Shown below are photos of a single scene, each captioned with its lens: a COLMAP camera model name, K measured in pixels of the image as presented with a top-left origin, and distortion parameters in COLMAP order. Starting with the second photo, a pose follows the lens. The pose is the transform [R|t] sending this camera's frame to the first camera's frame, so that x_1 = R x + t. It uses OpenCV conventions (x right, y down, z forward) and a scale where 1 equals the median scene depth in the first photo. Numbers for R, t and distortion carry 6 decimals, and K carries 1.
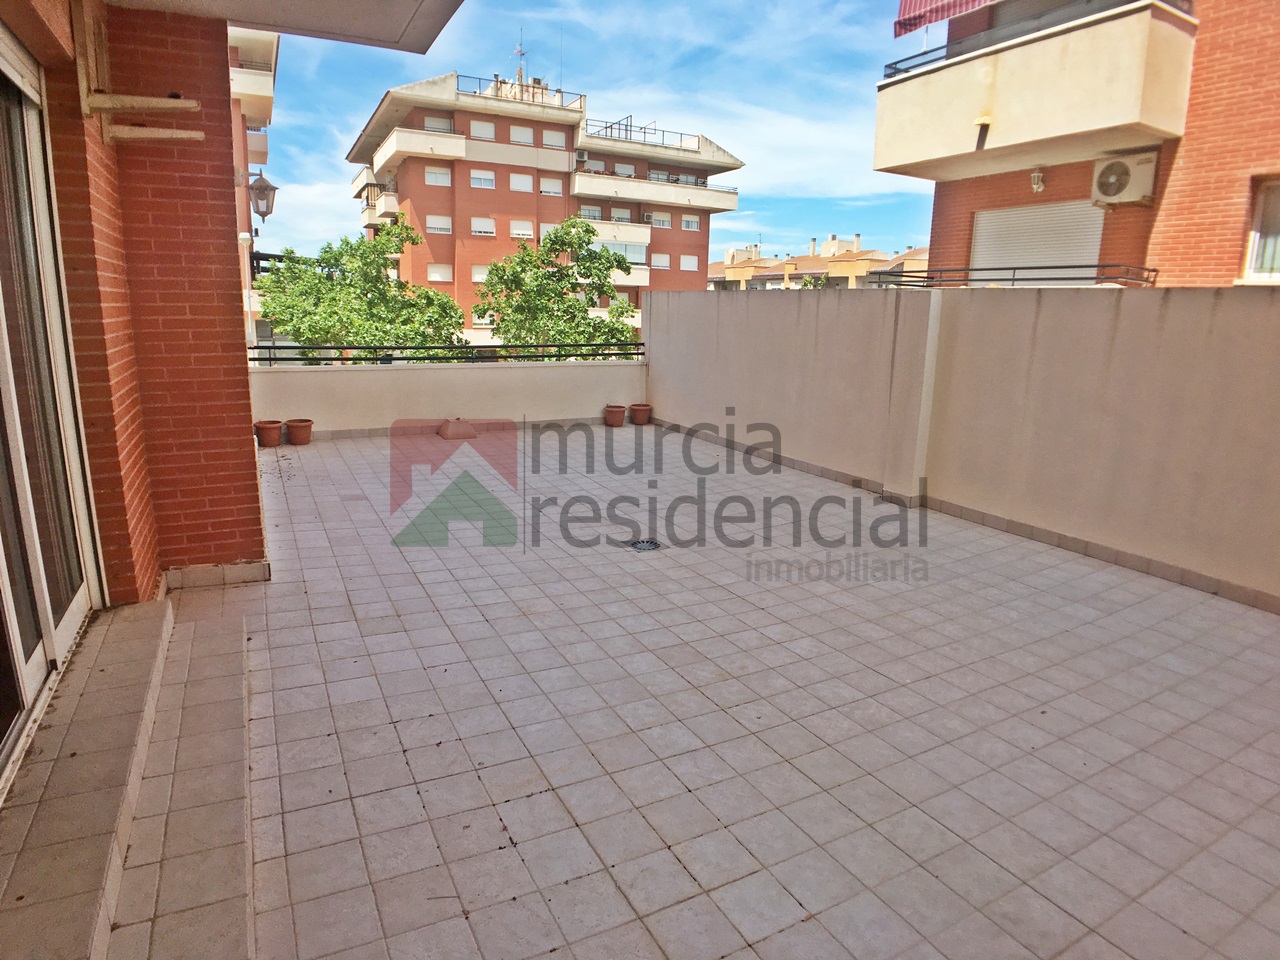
lens RADIAL K [[733.2, 0, 651.0], [0, 733.2, 480.9], [0, 0, 1]] dist [-0.066209, 0.002614]
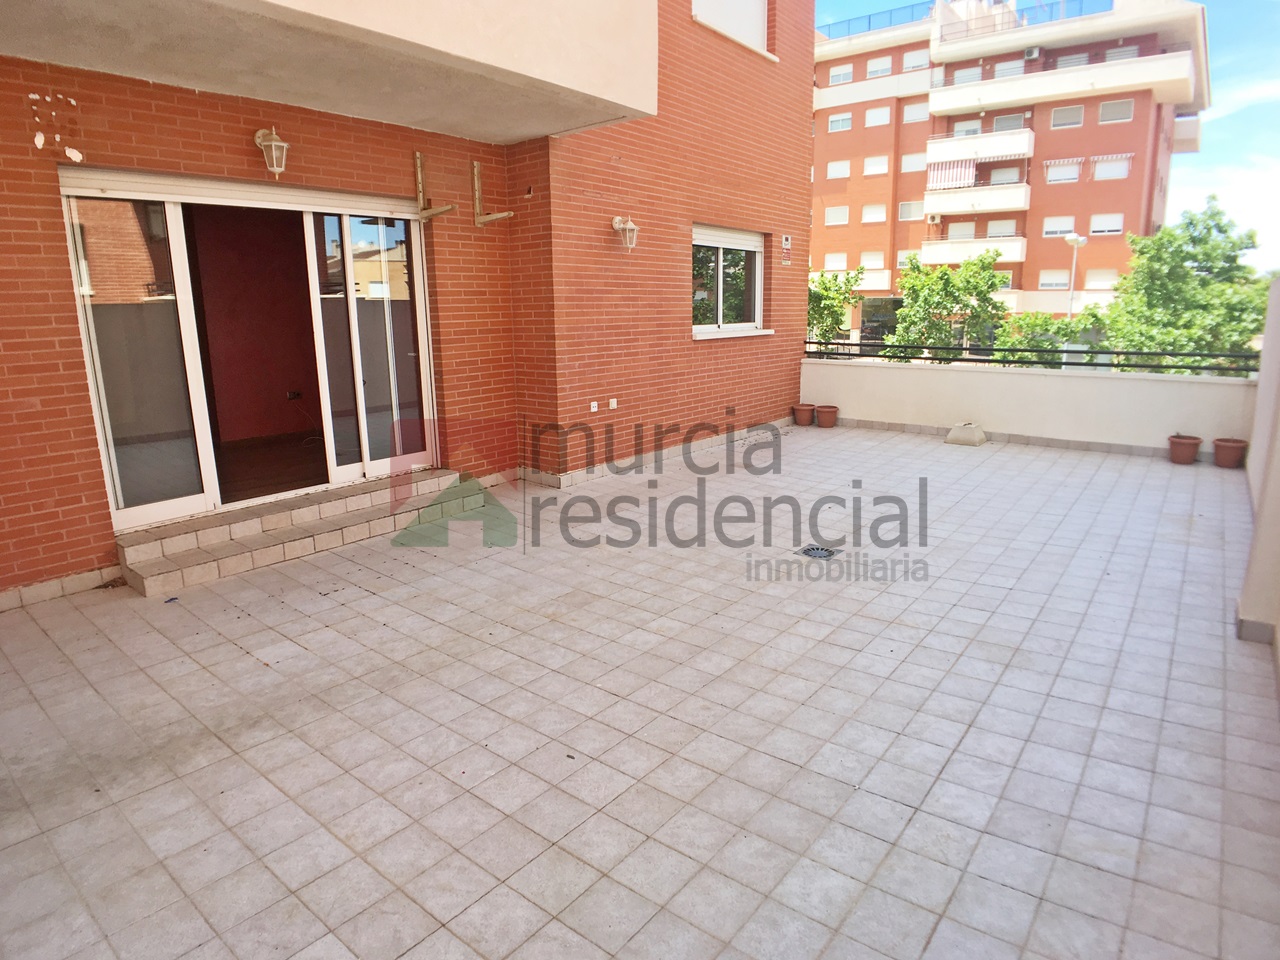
lens RADIAL K [[733.2, 0, 651.0], [0, 733.2, 480.9], [0, 0, 1]] dist [-0.066209, 0.002614]
pose [[0.396555, 0.179165, -0.900358, 1.173170], [-0.181026, 0.976774, 0.114640, -0.116851], [0.899985, 0.117528, 0.419778, 0.584527]]
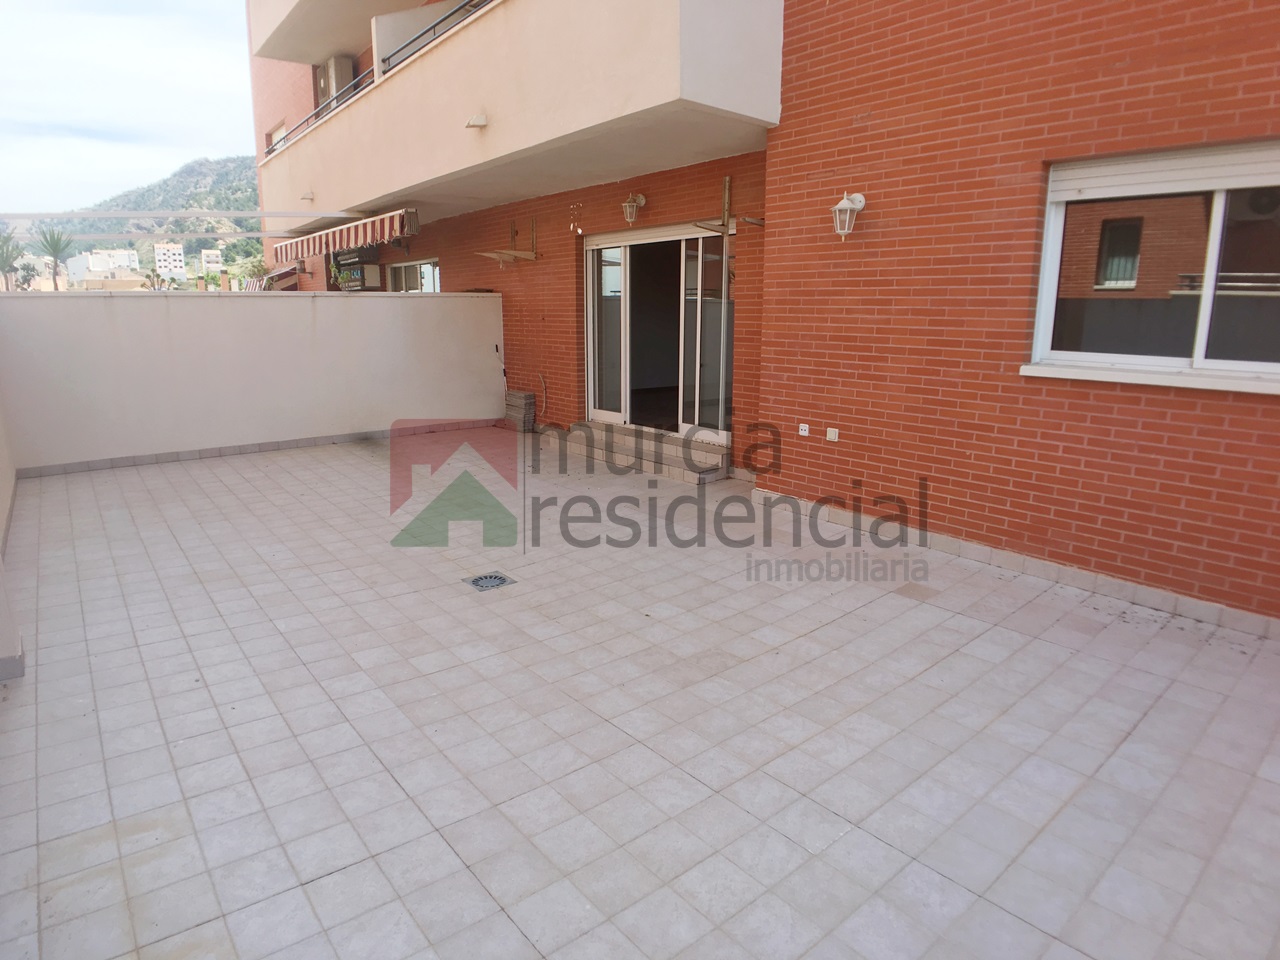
lens RADIAL K [[733.2, 0, 651.0], [0, 733.2, 480.9], [0, 0, 1]] dist [-0.066209, 0.002614]
pose [[-0.979494, 0.013507, -0.201020, -0.045246], [-0.075081, 0.901409, 0.426410, -0.643609], [0.186961, 0.432758, -0.881910, 2.734934]]
